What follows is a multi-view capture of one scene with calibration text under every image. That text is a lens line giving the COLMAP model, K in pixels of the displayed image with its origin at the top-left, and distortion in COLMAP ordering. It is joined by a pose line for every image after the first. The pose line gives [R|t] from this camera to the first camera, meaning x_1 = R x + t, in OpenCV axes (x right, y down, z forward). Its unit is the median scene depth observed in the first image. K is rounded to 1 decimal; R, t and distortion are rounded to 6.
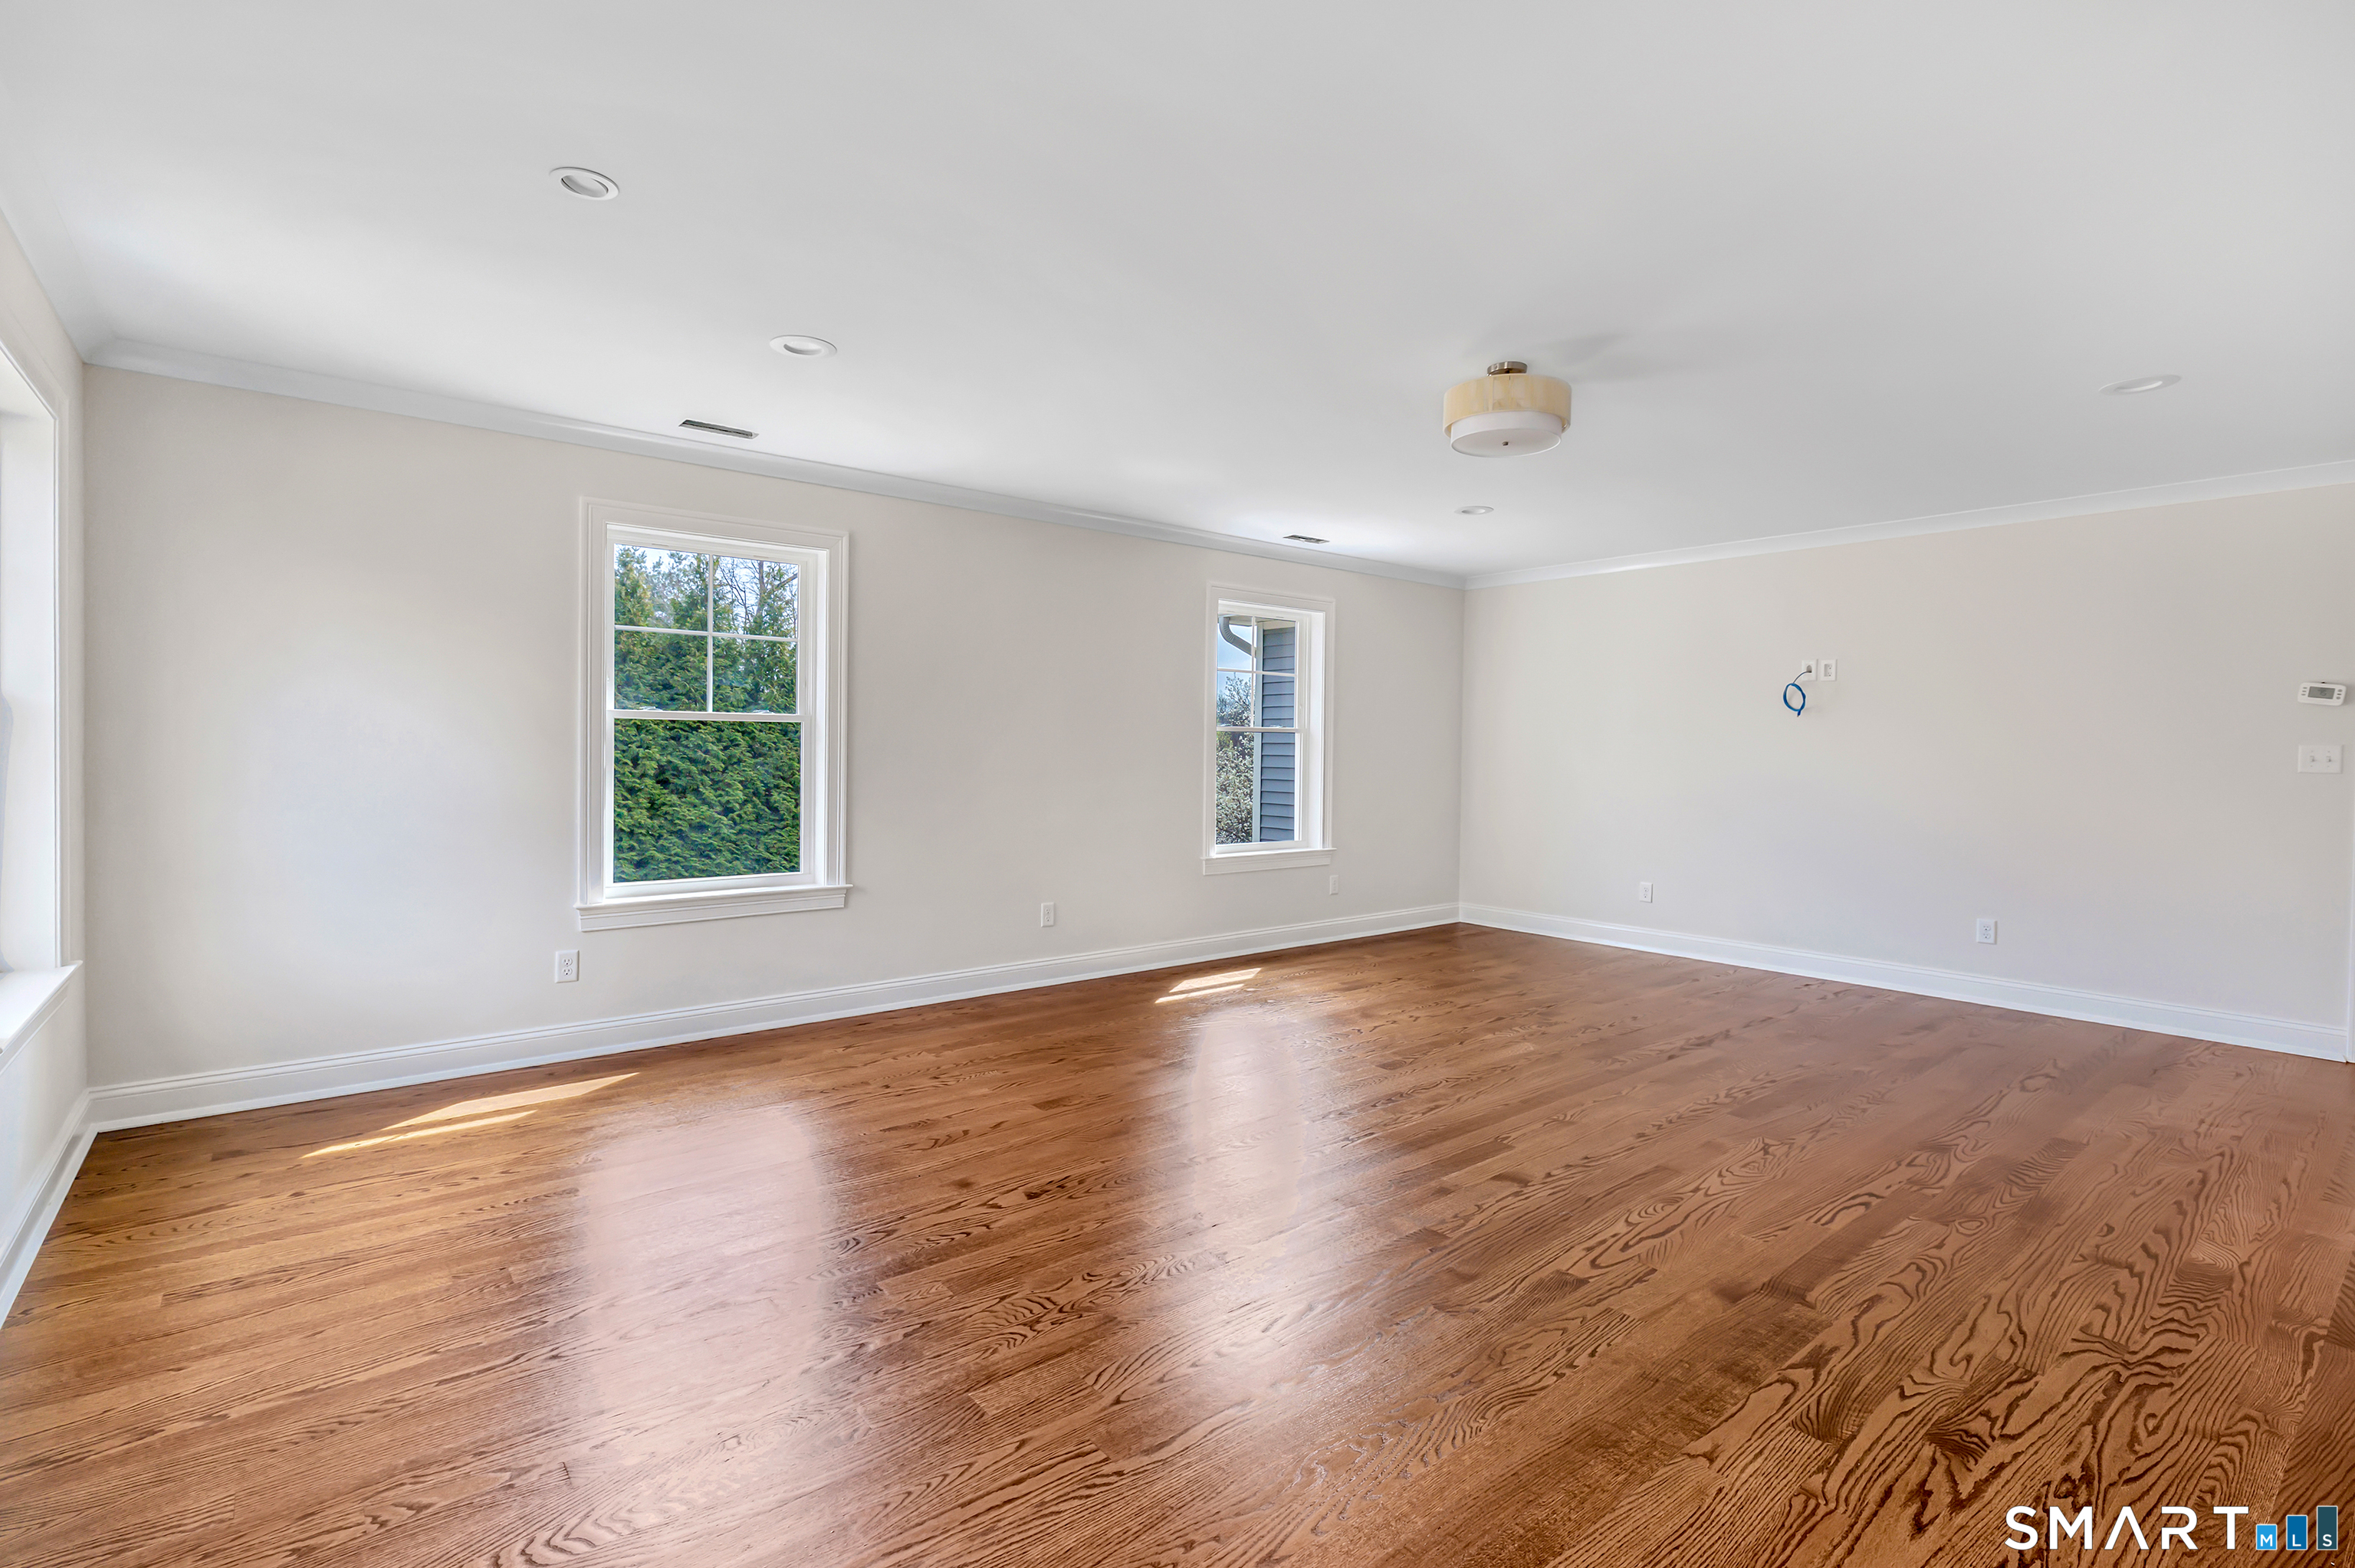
lens RADIAL K [[1044.2, 0, 1178.2], [0, 1044.2, 763.2], [0, 0, 1]] dist [0.002751, -0.000147]
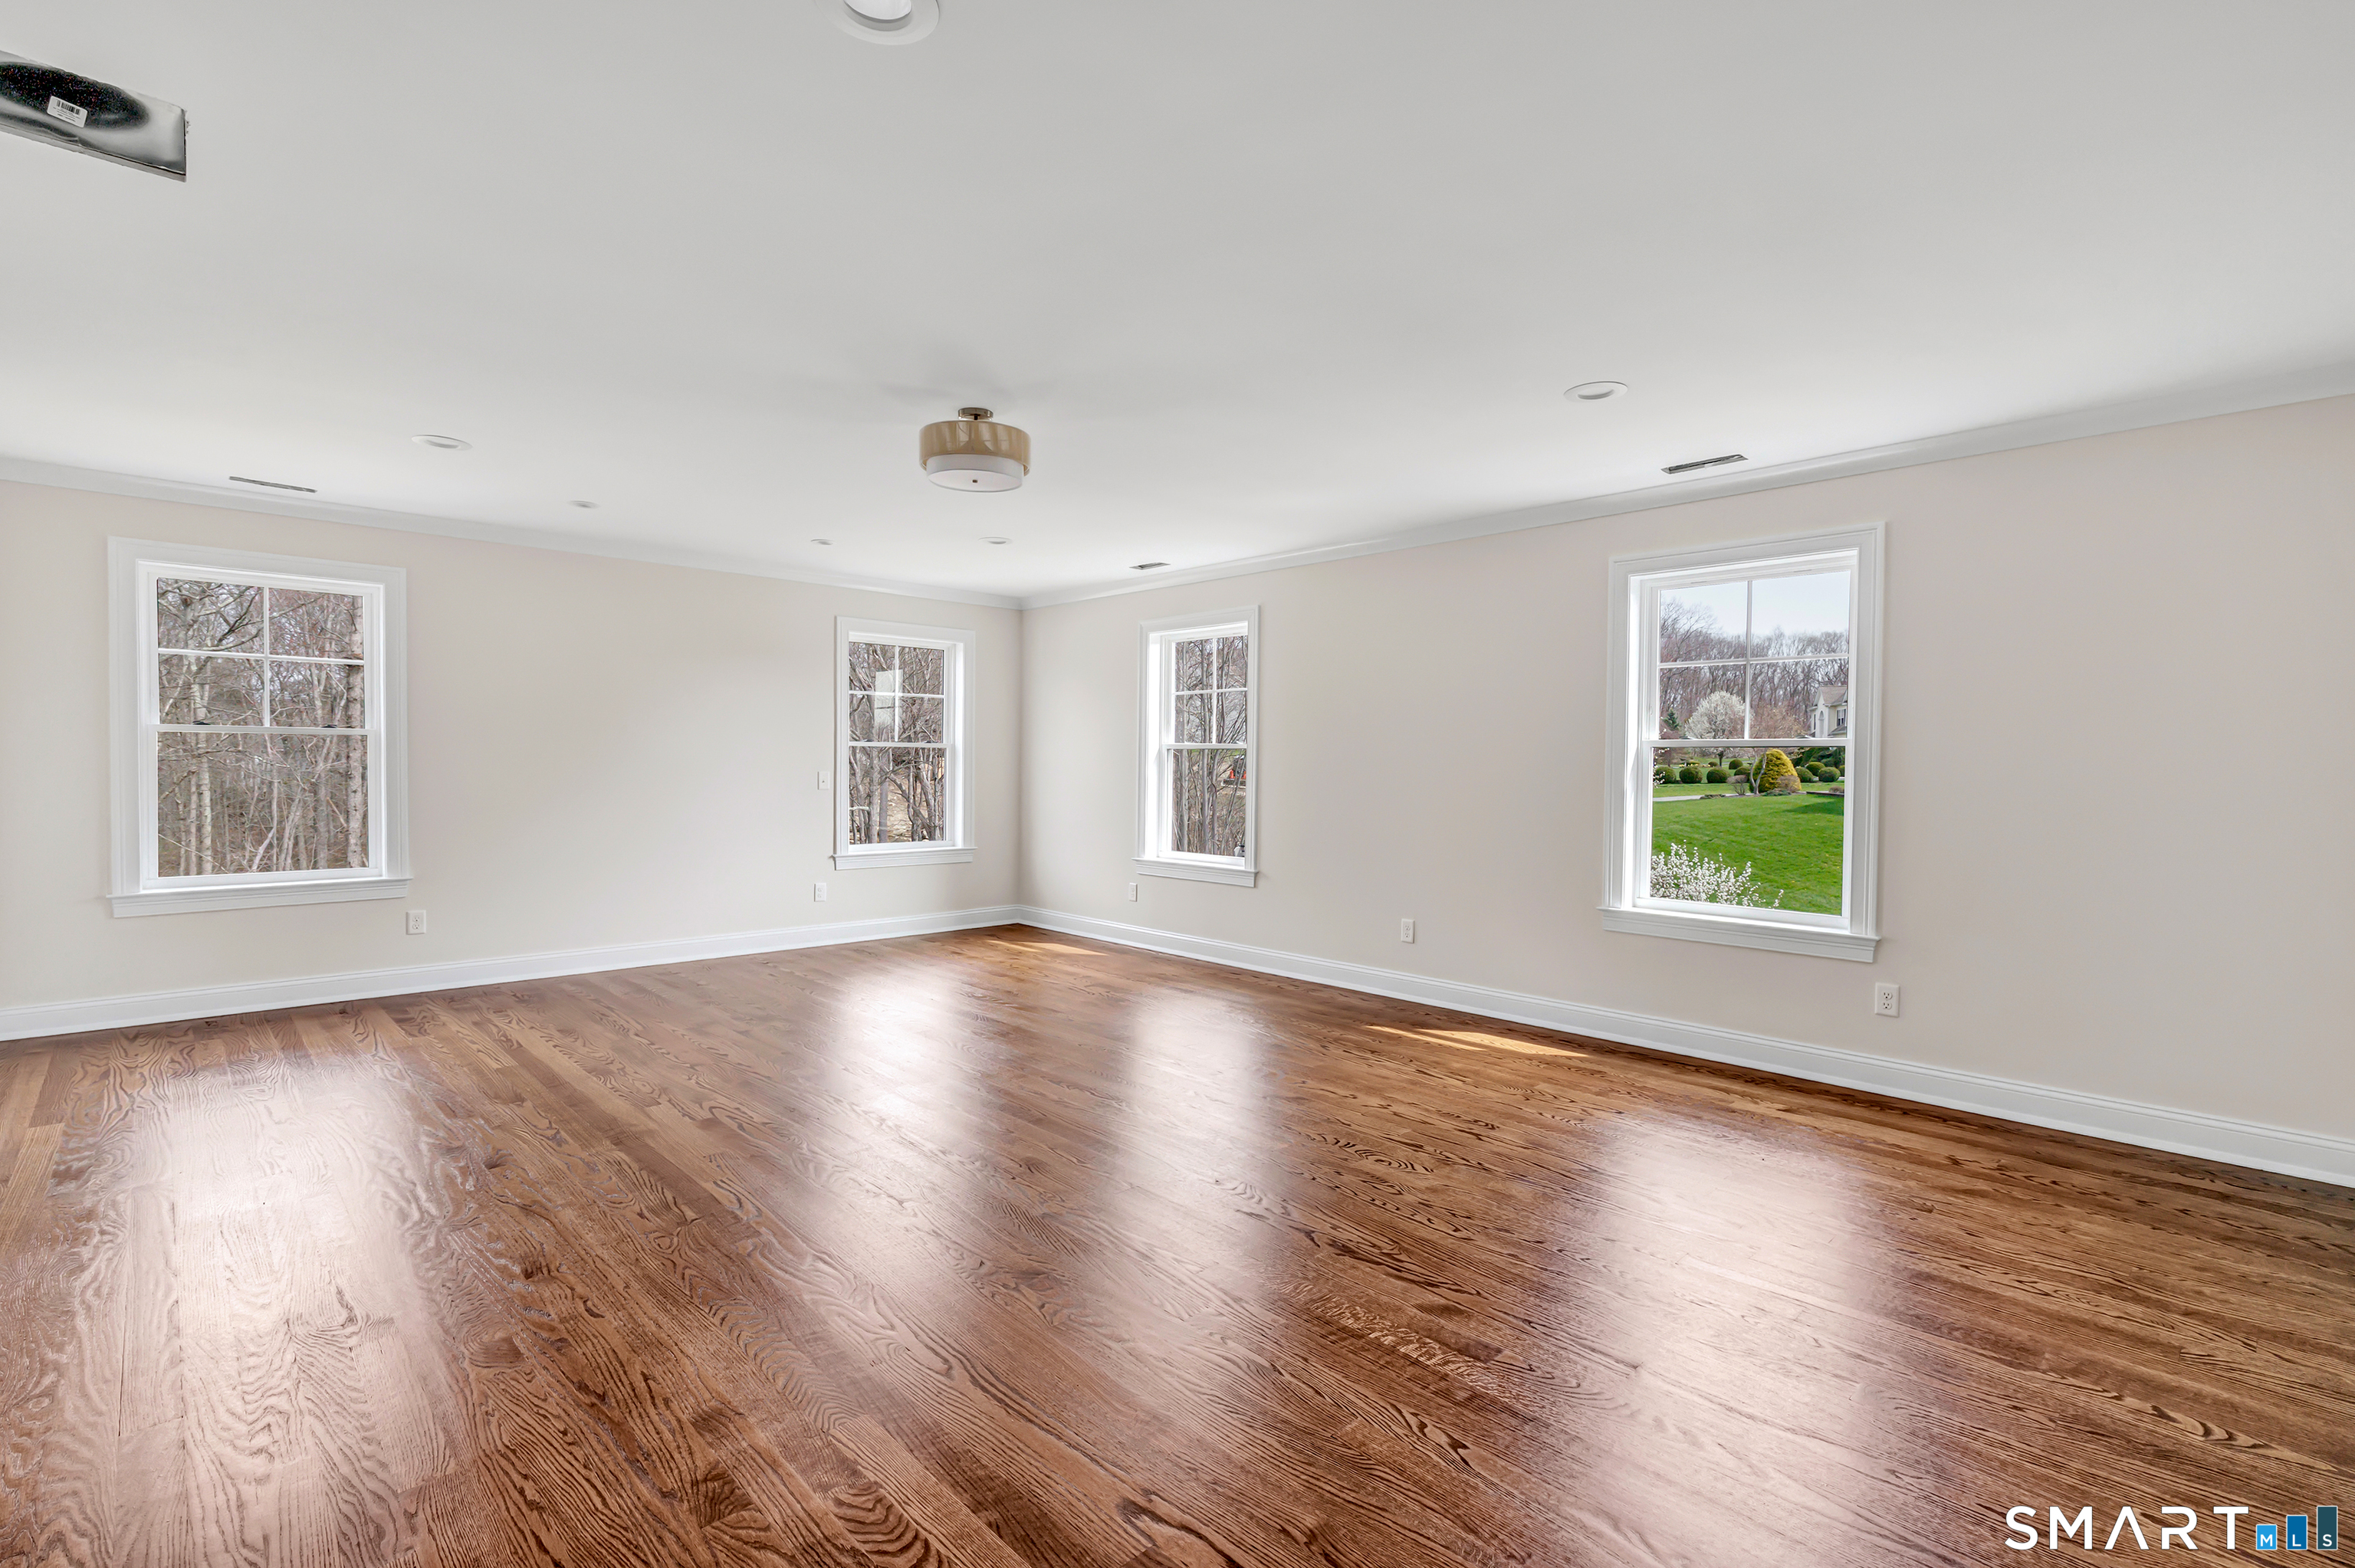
lens RADIAL K [[1077.1, 0, 1179.4], [0, 1077.1, 754.6], [0, 0, 1]] dist [0.002907, 0.000119]
pose [[0.044400, -0.016413, -0.998879, 1.624951], [-0.020673, 0.999636, -0.017344, 0.000184], [0.998800, 0.021420, 0.044044, 1.306664]]
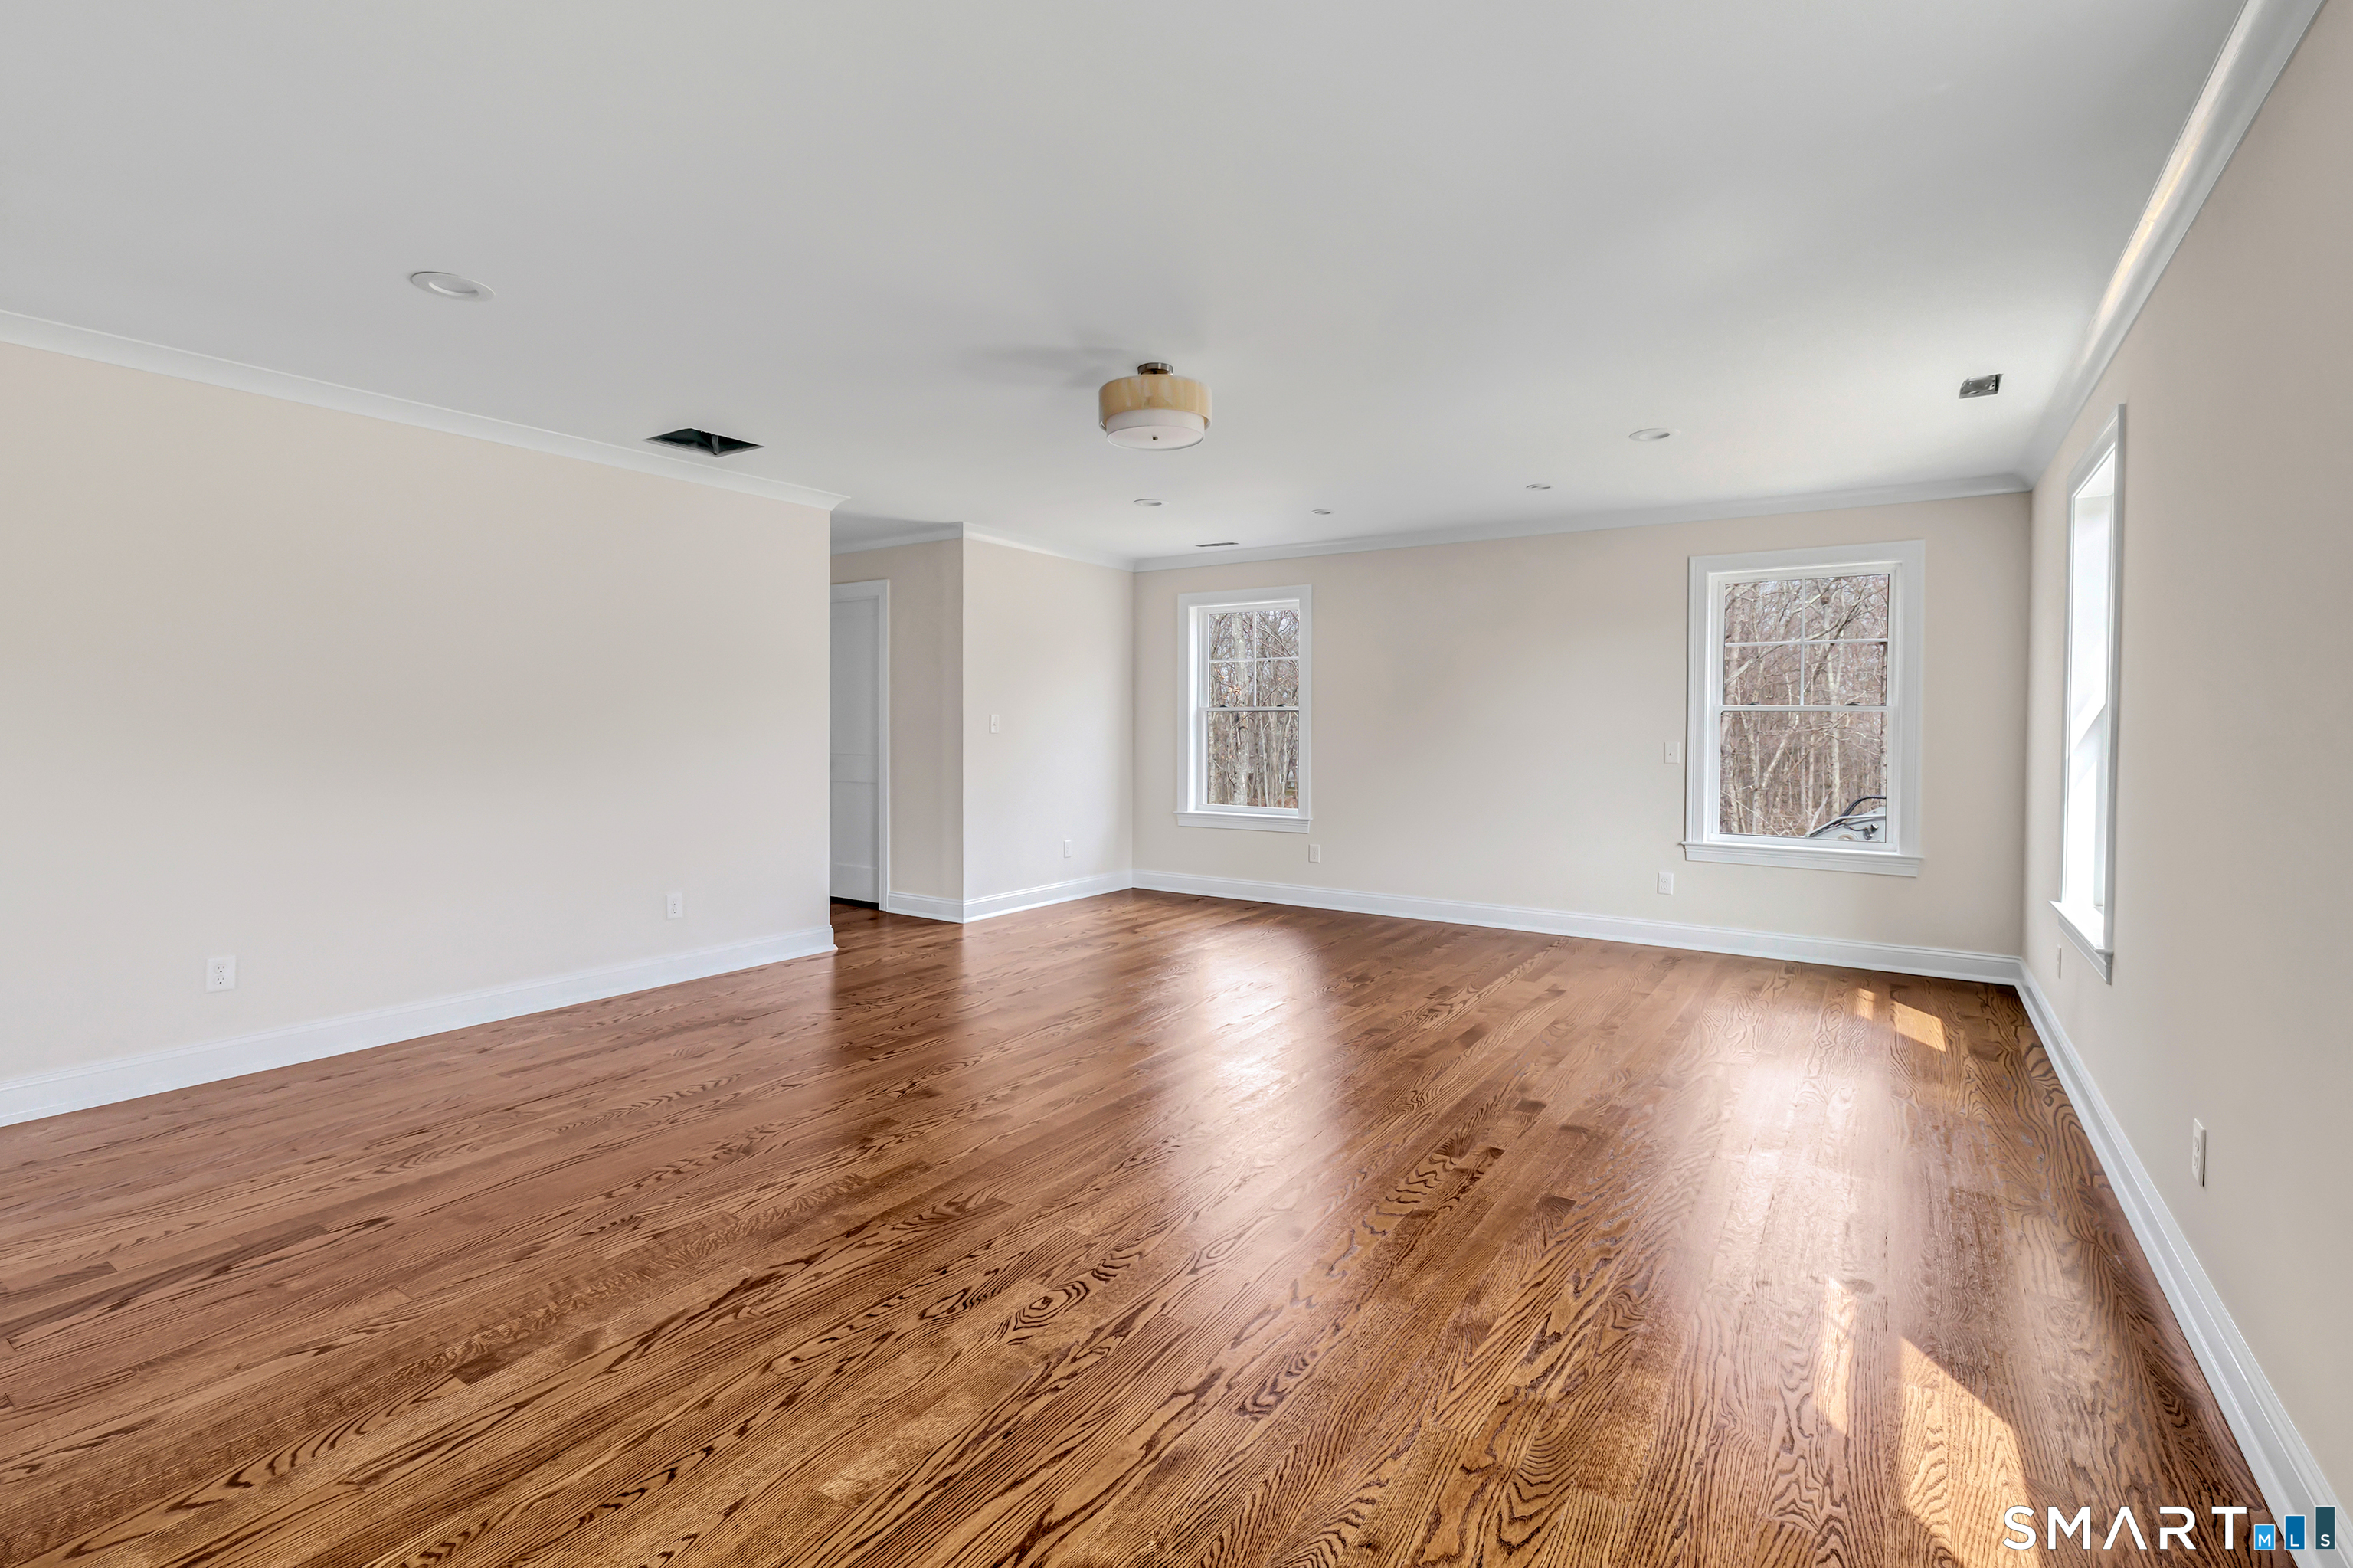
lens RADIAL K [[1055.9, 0, 1179.9], [0, 1055.9, 765.3], [0, 0, 1]] dist [0.000504, -0.000072]
pose [[-0.966635, -0.008047, -0.256033, 0.623984], [-0.019610, 0.998898, 0.042643, -0.011023], [0.255408, 0.046241, -0.965727, 2.285489]]
